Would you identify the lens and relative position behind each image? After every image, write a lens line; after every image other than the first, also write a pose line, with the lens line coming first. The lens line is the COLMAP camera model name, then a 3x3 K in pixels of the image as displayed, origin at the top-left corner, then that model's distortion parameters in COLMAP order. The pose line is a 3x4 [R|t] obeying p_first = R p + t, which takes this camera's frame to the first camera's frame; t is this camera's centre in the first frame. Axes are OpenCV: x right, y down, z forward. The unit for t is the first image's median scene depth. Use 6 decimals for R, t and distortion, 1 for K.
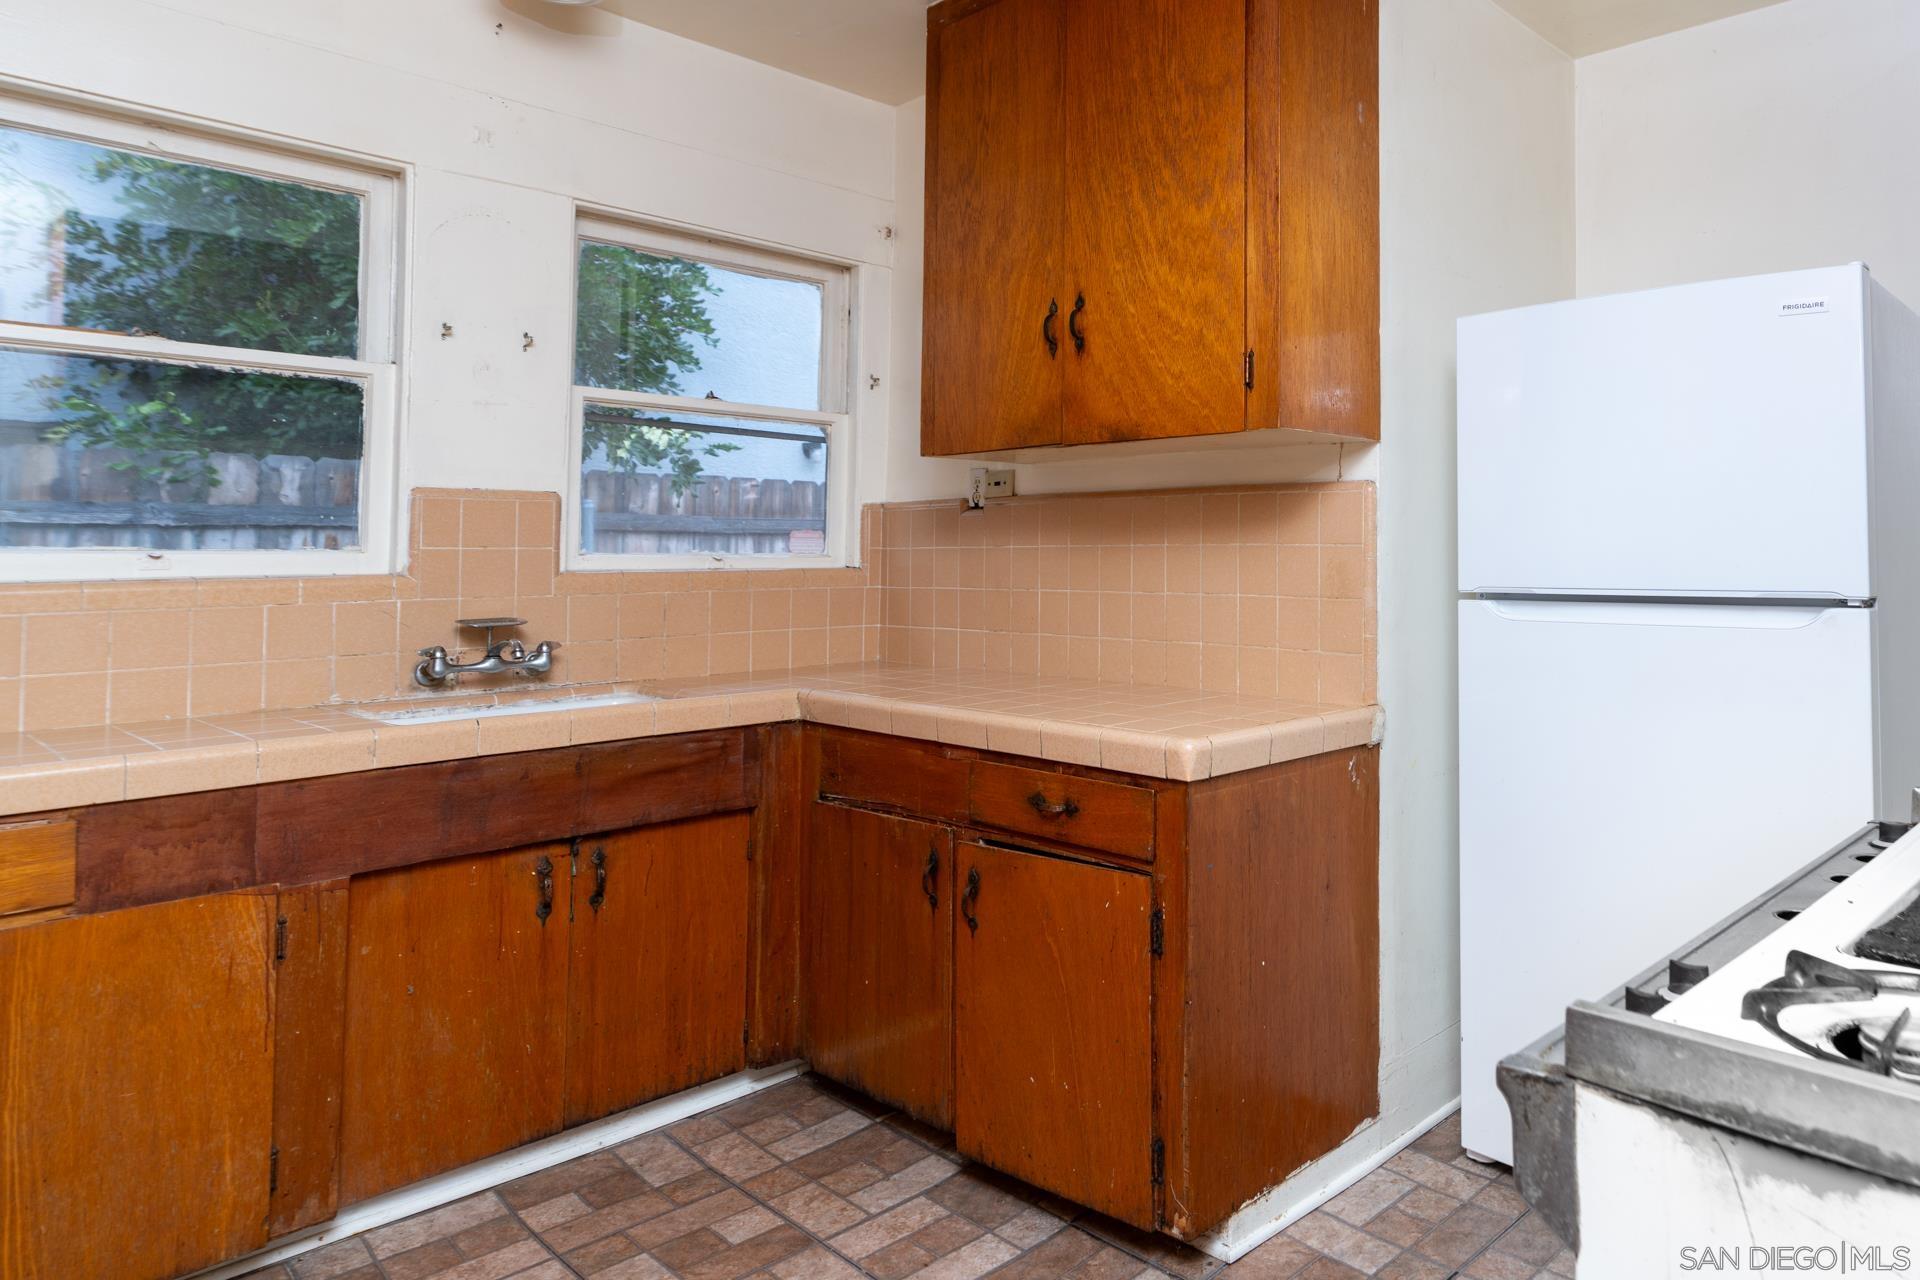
lens RADIAL K [[917.8, 0, 998.0], [0, 917.8, 544.3], [0, 0, 1]] dist [0.000020, 0.000071]
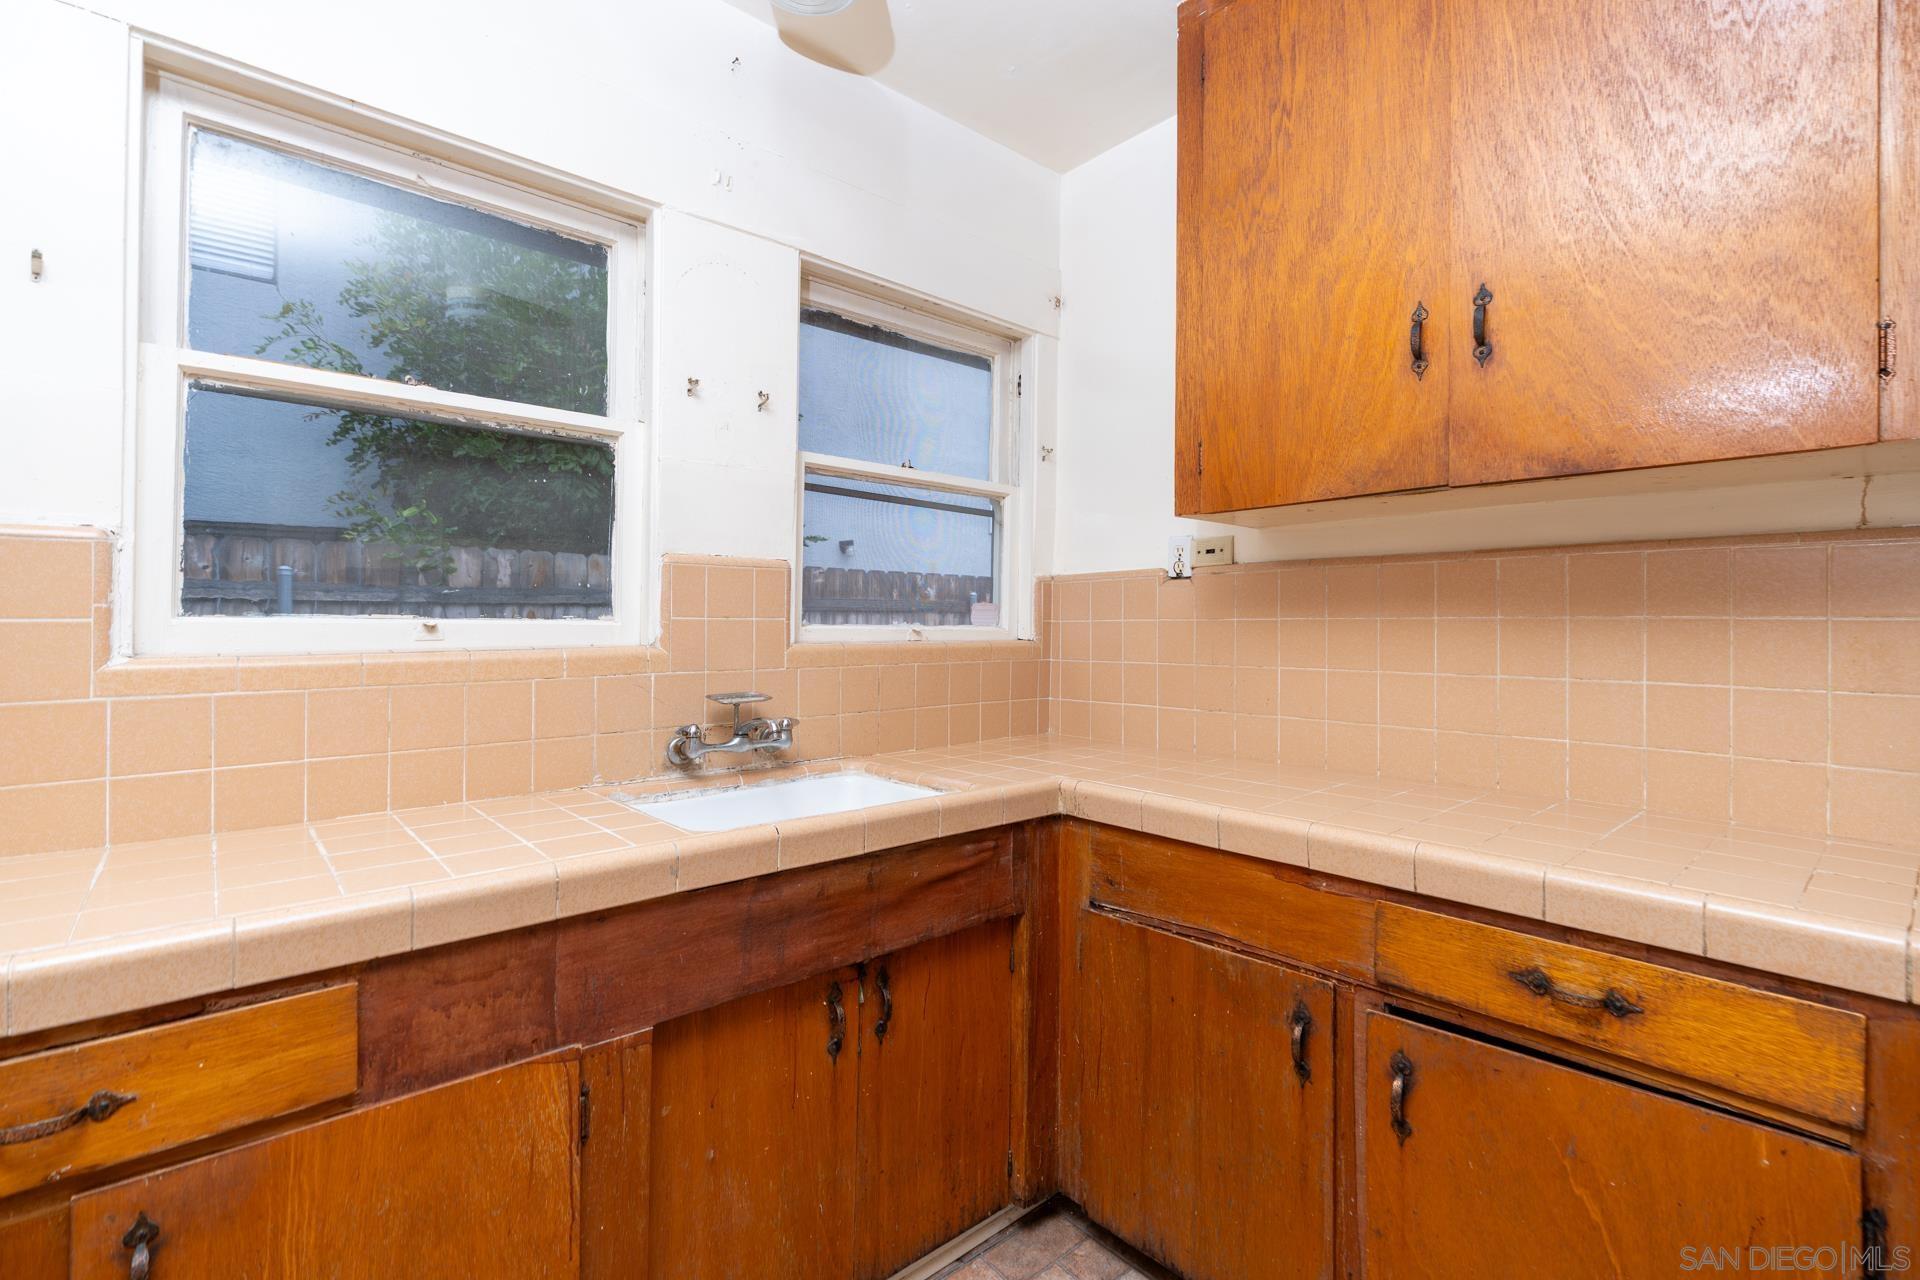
lens RADIAL K [[872.5, 0, 960.0], [0, 872.5, 640.0], [0, 0, 1]] dist [-0.001963, 0.000178]
pose [[0.982832, 0.007191, -0.184363, -0.236441], [-0.002452, 0.999661, 0.025920, 0.003126], [0.184487, -0.025023, 0.982516, 0.240983]]
